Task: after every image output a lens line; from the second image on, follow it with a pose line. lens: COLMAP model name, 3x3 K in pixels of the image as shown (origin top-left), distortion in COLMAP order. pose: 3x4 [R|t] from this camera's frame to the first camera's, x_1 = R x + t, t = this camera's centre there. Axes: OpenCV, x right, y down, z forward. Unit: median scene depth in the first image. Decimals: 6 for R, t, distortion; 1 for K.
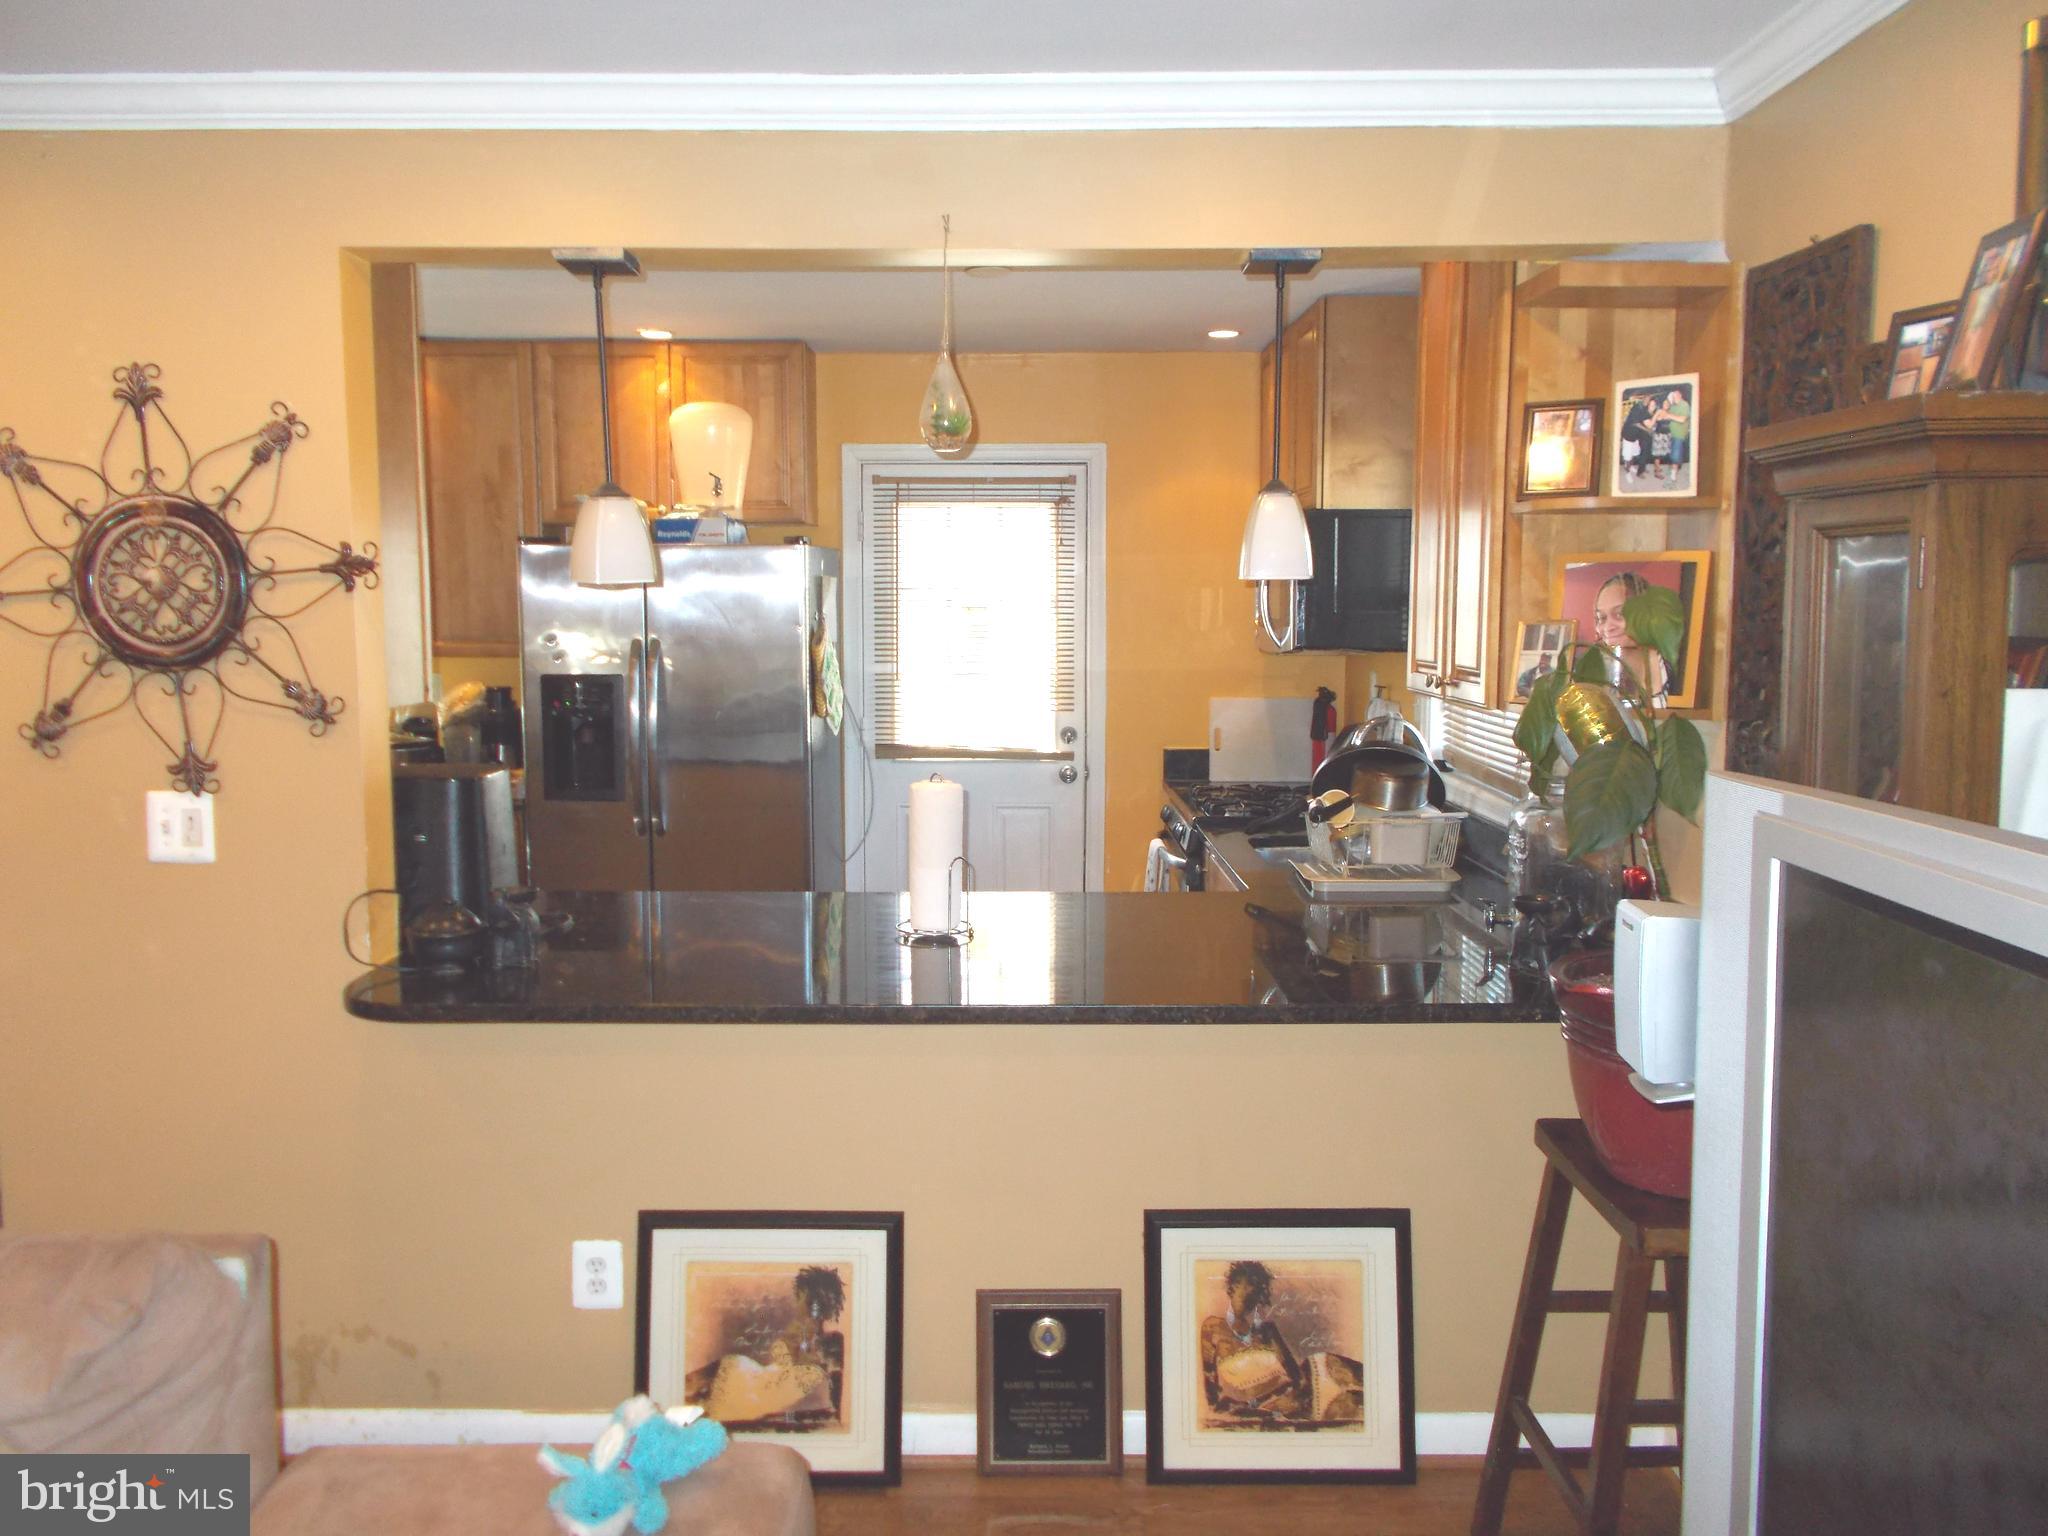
lens RADIAL K [[1571.5, 0, 1015.9], [0, 1571.5, 754.8], [0, 0, 1]] dist [0.015933, -0.019299]
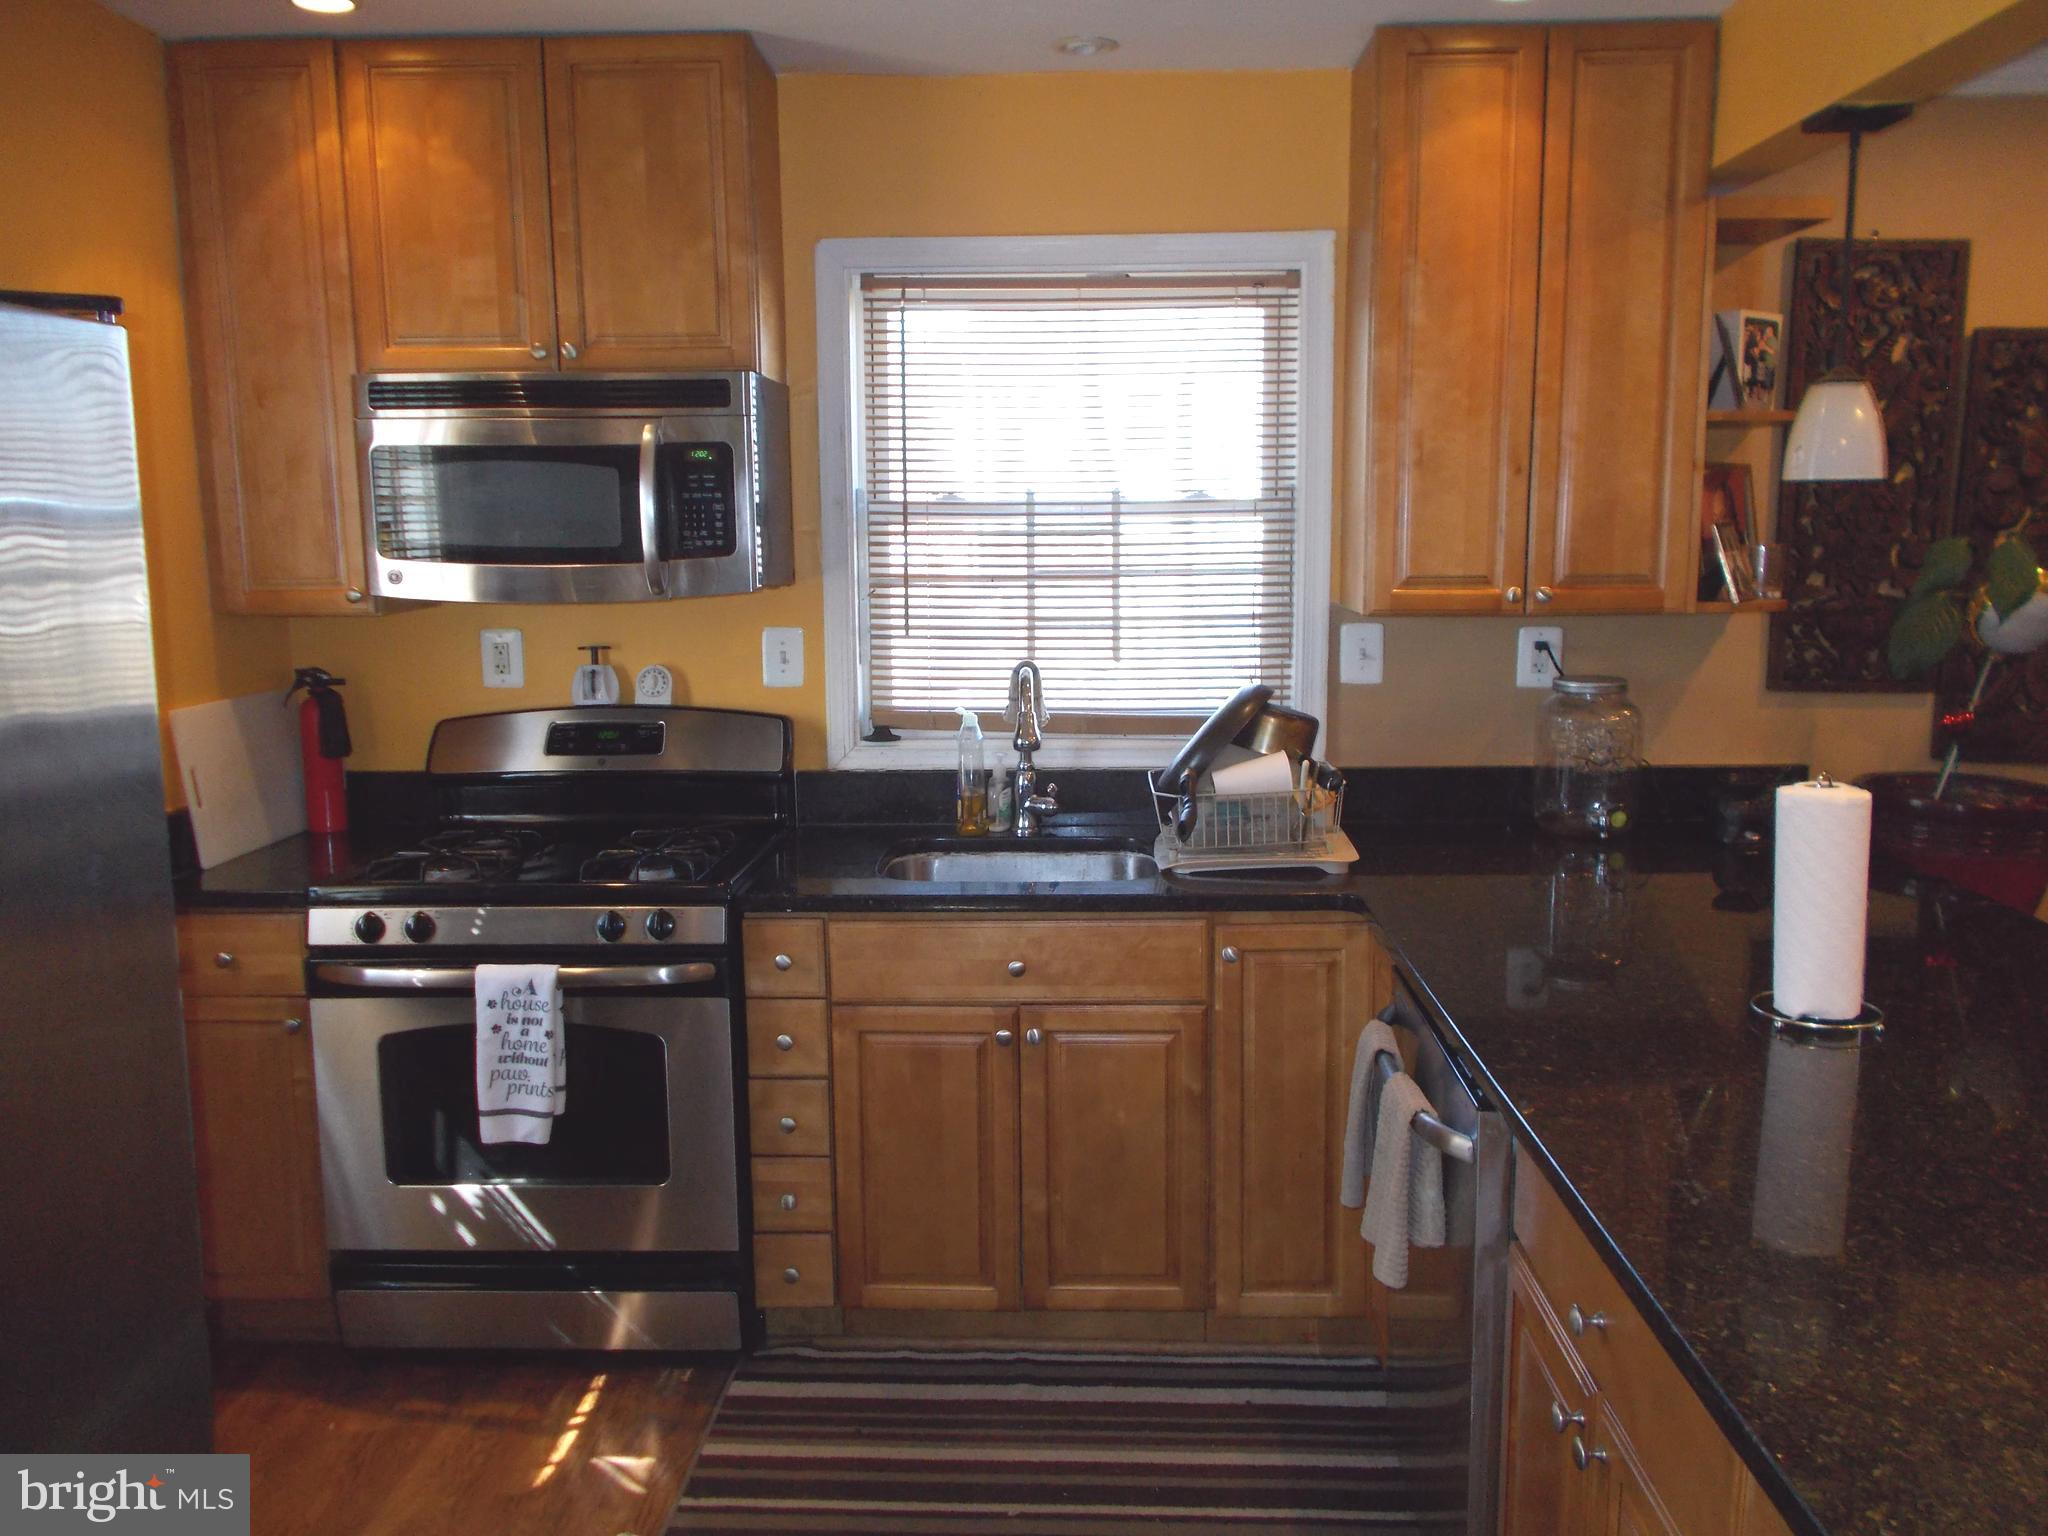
lens RADIAL K [[1571.5, 0, 1020.7], [0, 1571.5, 754.6], [0, 0, 1]] dist [0.015933, -0.019299]
pose [[0.028958, -0.148571, 0.988478, -0.384826], [0.110177, 0.983341, 0.144571, -0.067246], [-0.993490, 0.104721, 0.044845, 0.711400]]
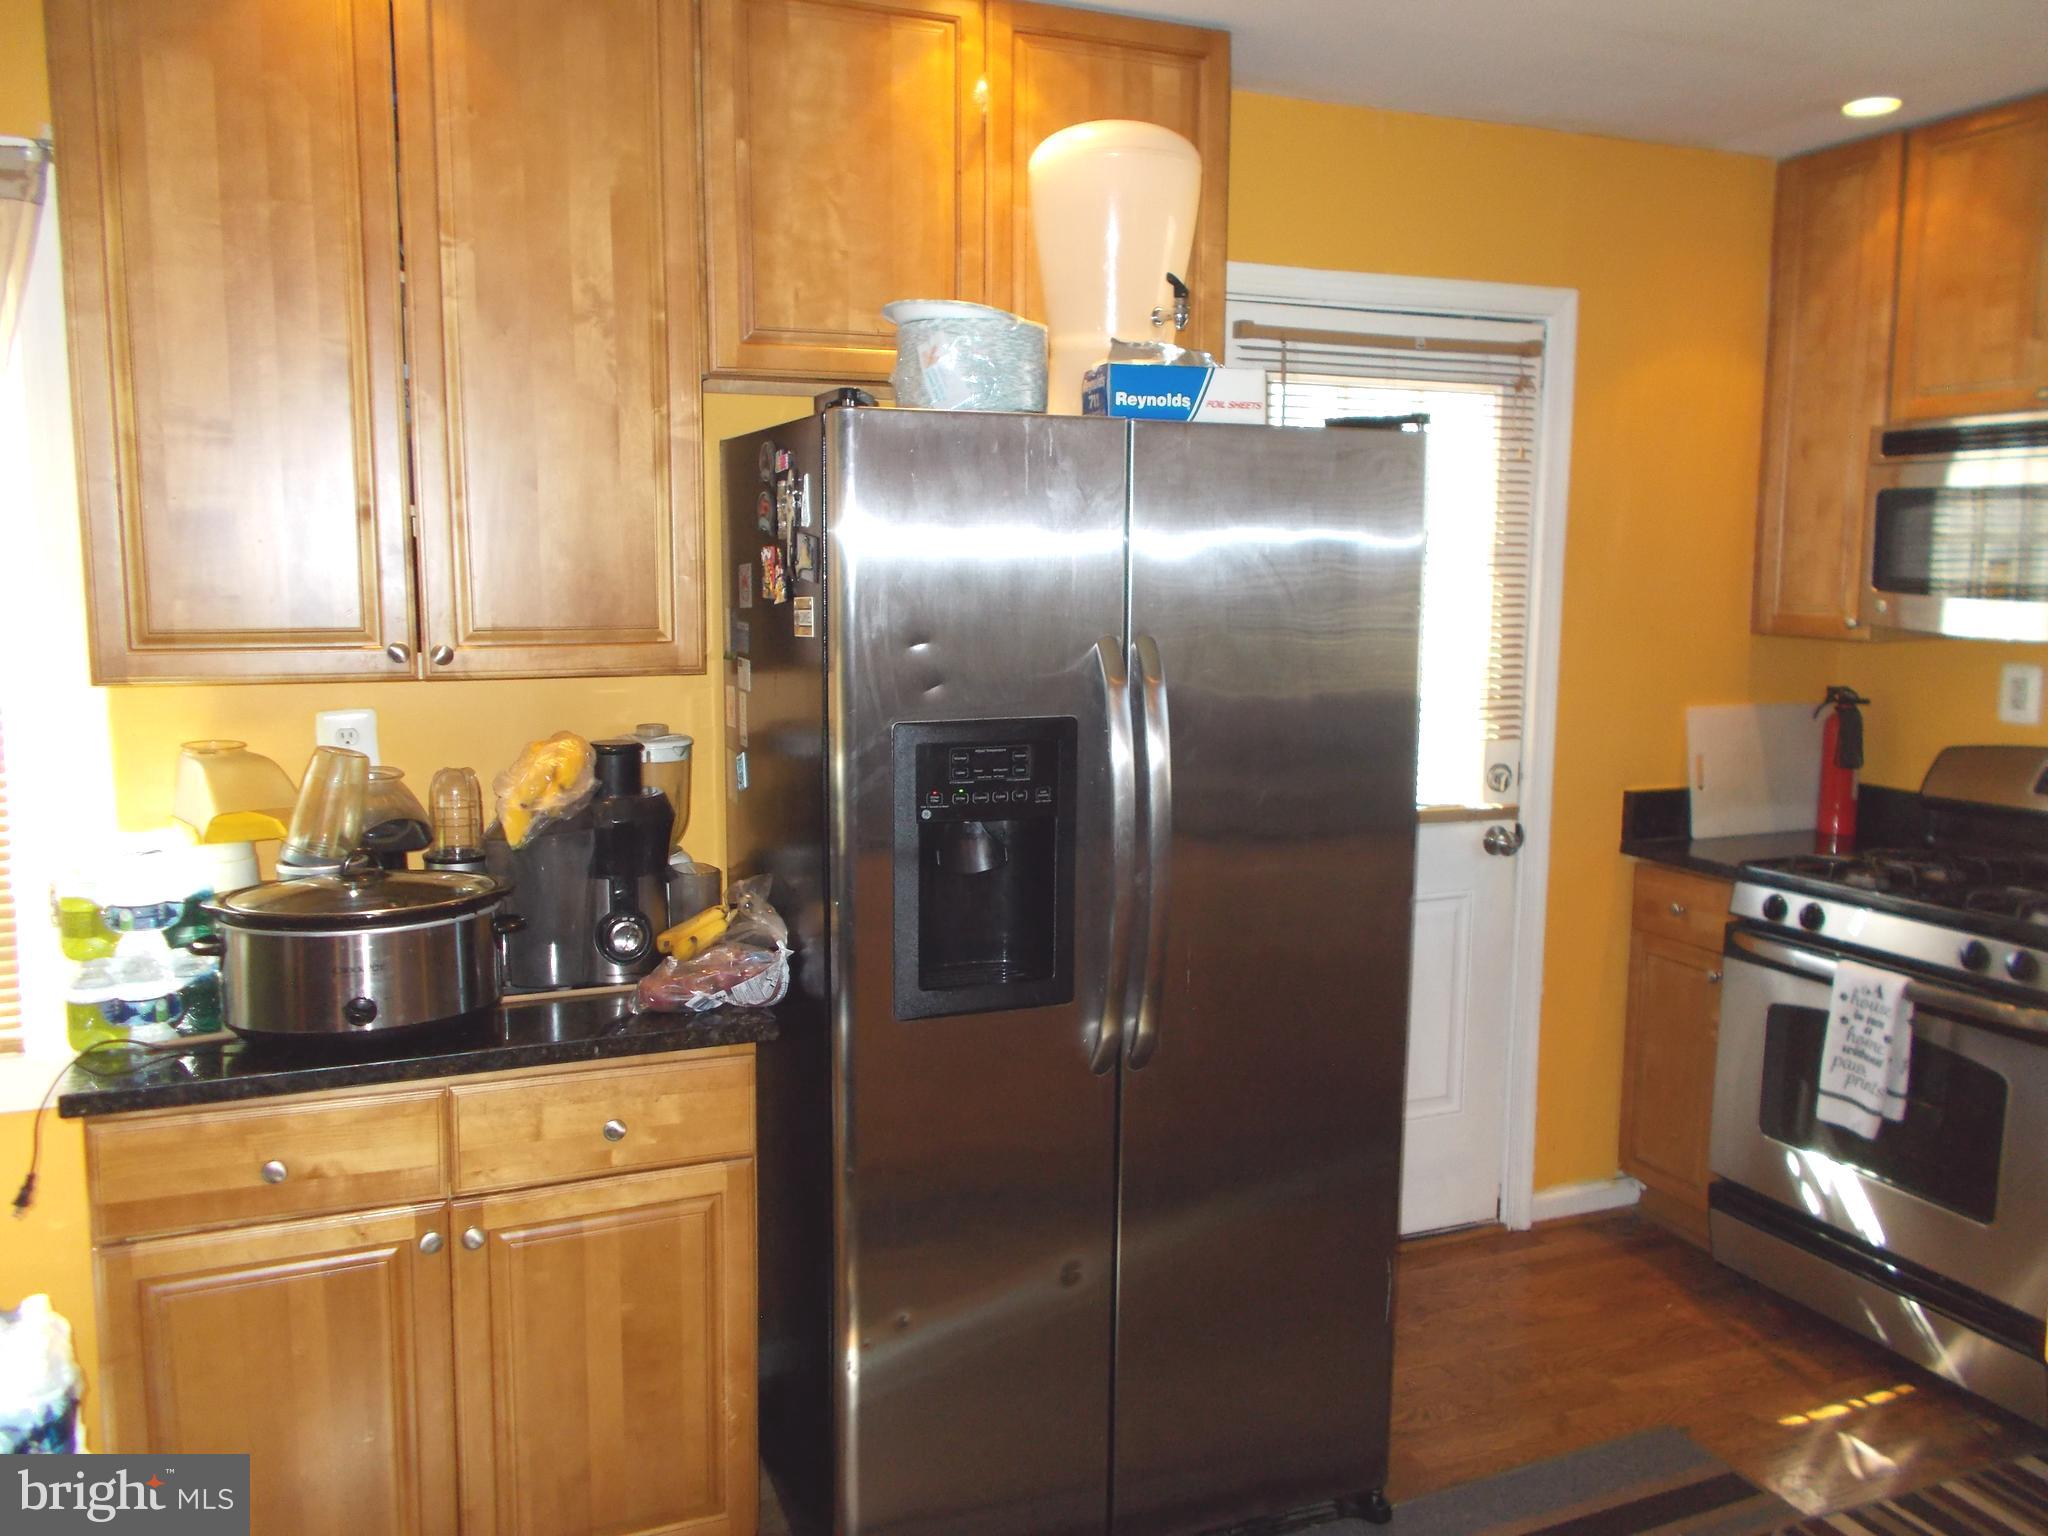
lens RADIAL K [[1571.5, 0, 1031.6], [0, 1571.5, 772.3], [0, 0, 1]] dist [0.015933, -0.019299]
pose [[0.916579, -0.050516, 0.396651, -0.381040], [0.035885, 0.998377, 0.044228, -0.048905], [-0.398241, -0.026304, 0.916903, 0.527215]]
